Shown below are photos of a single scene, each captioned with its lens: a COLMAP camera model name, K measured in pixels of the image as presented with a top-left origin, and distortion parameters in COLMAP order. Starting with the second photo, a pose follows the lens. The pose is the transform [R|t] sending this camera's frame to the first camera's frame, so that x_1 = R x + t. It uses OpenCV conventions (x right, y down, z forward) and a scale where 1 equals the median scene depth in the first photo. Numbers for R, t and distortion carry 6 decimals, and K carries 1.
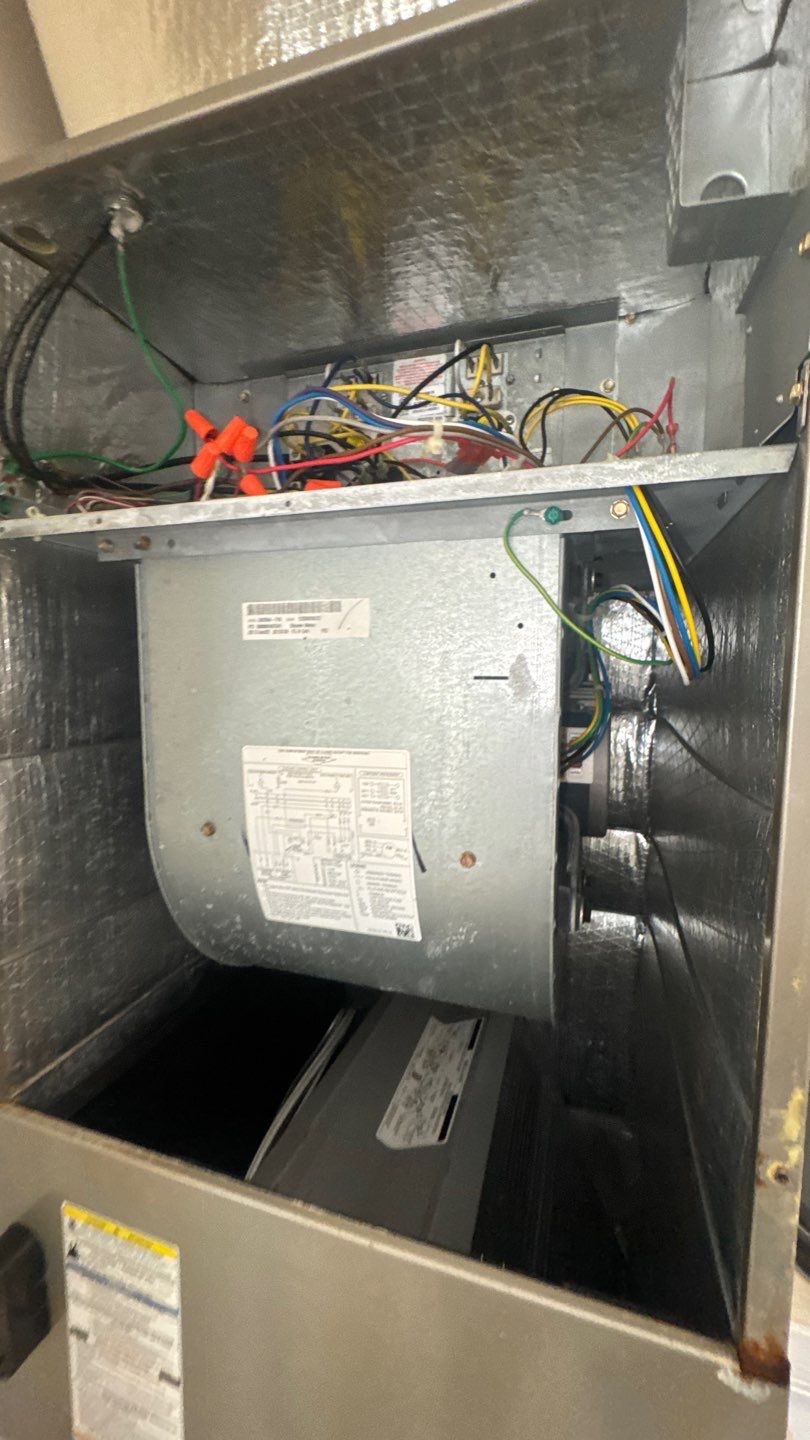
lens RADIAL K [[582.0, 0, 408.2], [0, 582.0, 714.9], [0, 0, 1]] dist [-0.005867, 0.000515]
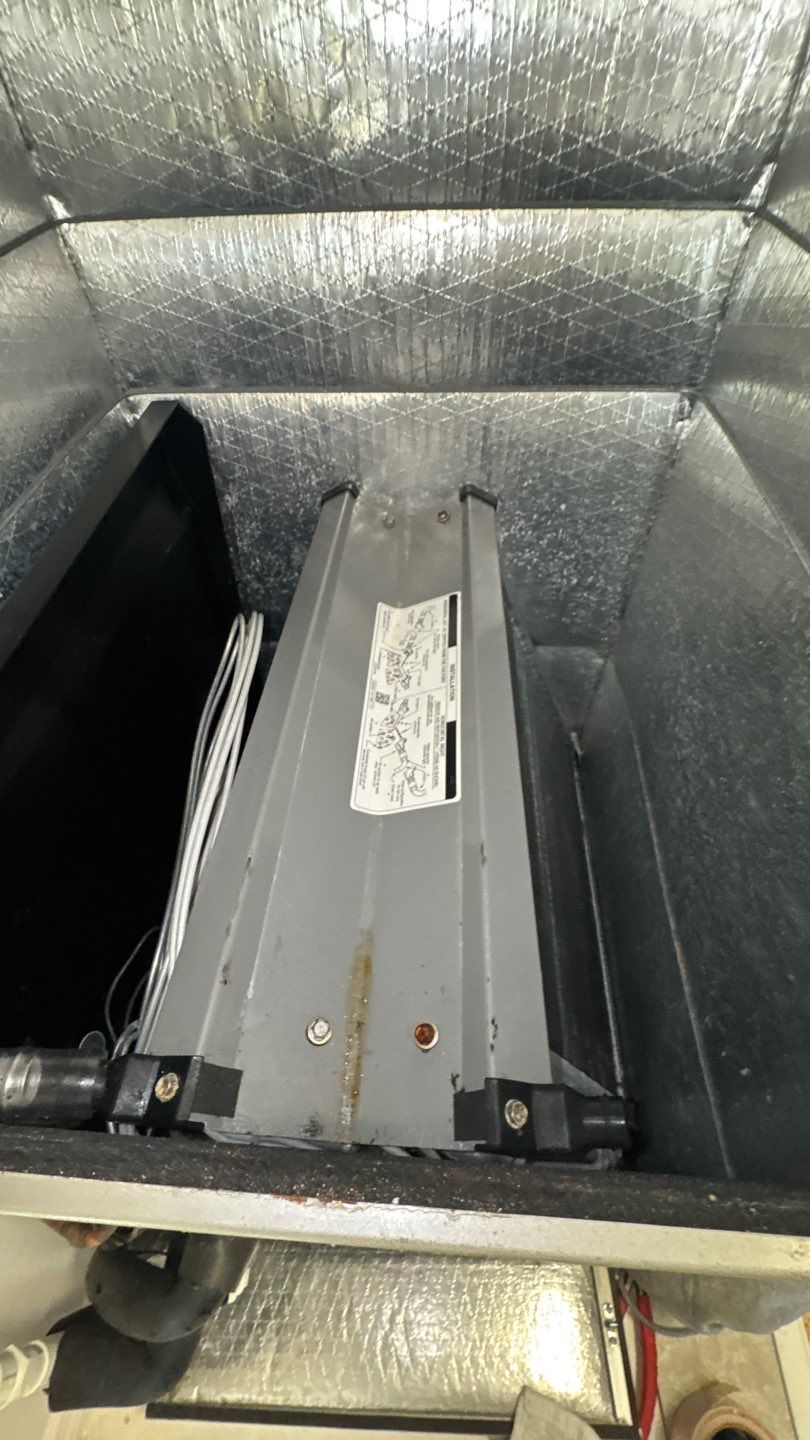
lens RADIAL K [[582.0, 0, 400.9], [0, 582.0, 716.4], [0, 0, 1]] dist [-0.005867, 0.000515]
pose [[0.968767, -0.219247, 0.115854, -0.073263], [0.070464, 0.691331, 0.719094, 0.238887], [-0.237753, -0.688471, 0.685187, 0.804731]]
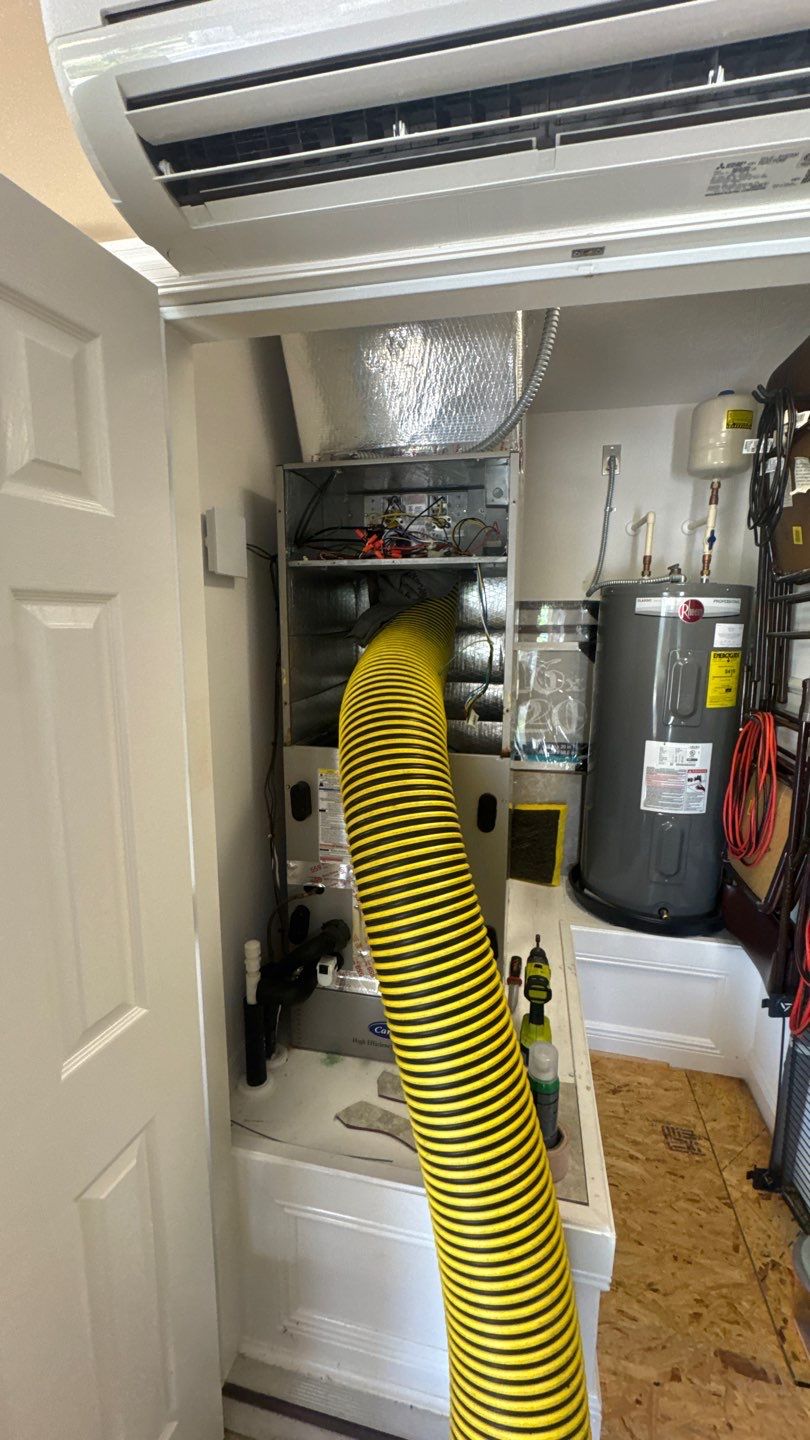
lens RADIAL K [[582.0, 0, 407.9], [0, 582.0, 713.2], [0, 0, 1]] dist [-0.005867, 0.000515]
pose [[0.994401, -0.019713, 0.103822, -0.421918], [0.013378, 0.998026, 0.061363, 0.325055], [-0.104826, -0.059630, 0.992701, -2.324106]]
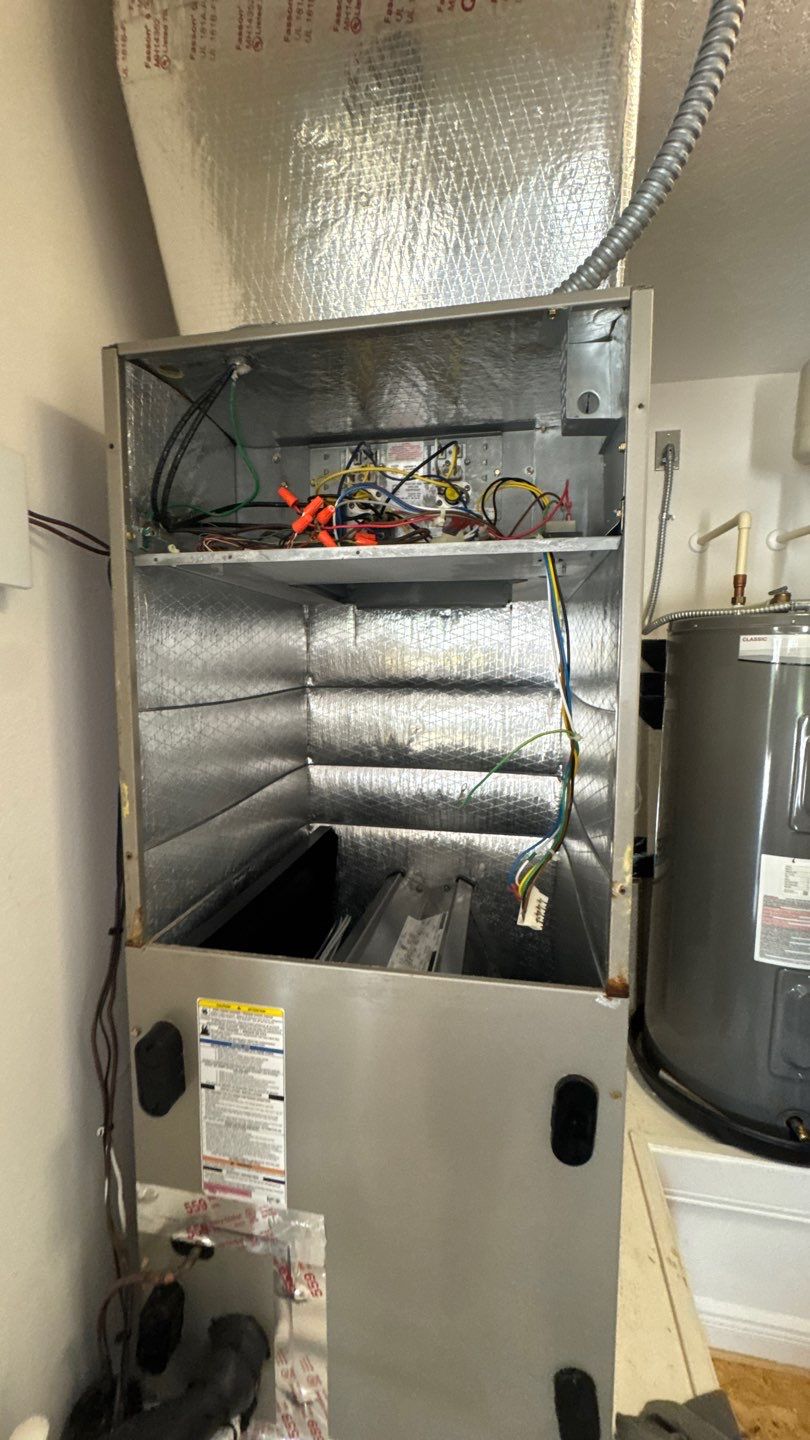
lens RADIAL K [[582.0, 0, 409.9], [0, 582.0, 716.0], [0, 0, 1]] dist [-0.005867, 0.000515]
pose [[0.990750, -0.017158, 0.134613, -0.233231], [0.017500, 0.999846, -0.001363, 0.106751], [-0.134568, 0.003706, 0.990897, -0.597062]]
